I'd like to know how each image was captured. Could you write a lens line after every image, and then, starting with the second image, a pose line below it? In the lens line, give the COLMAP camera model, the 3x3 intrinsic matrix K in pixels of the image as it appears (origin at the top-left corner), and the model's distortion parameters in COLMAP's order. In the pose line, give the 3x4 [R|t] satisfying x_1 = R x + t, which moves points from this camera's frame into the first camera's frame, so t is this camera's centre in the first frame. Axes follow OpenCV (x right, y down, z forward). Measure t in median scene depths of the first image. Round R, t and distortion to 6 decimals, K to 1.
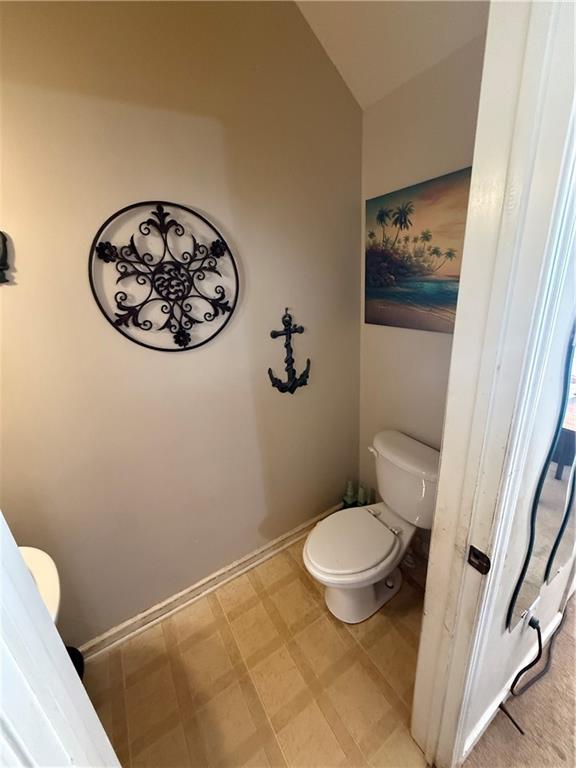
lens RADIAL K [[308.5, 0, 290.6], [0, 308.5, 382.9], [0, 0, 1]] dist [0.001030, 0.000825]
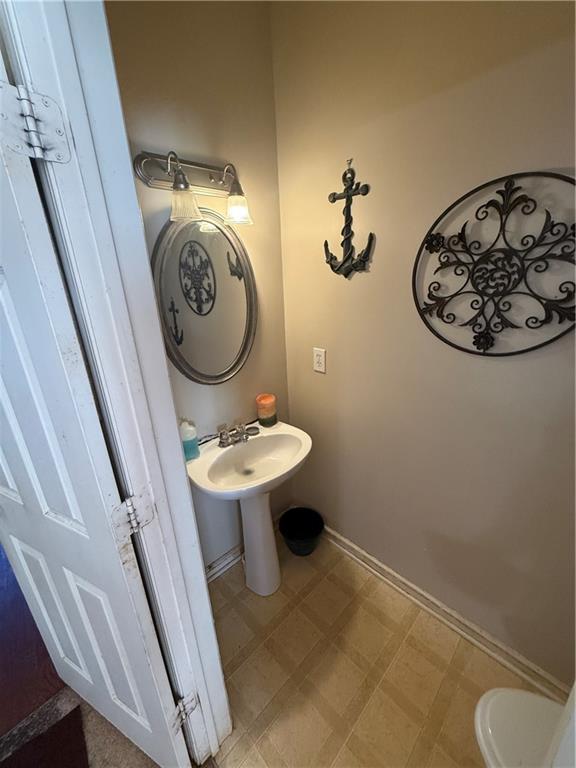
lens RADIAL K [[308.5, 0, 289.2], [0, 308.5, 383.6], [0, 0, 1]] dist [0.001030, 0.000825]
pose [[0.213703, 0.370307, -0.903993, 0.362526], [-0.302214, 0.905037, 0.299292, -0.137760], [0.928977, 0.209239, 0.305321, 0.284315]]
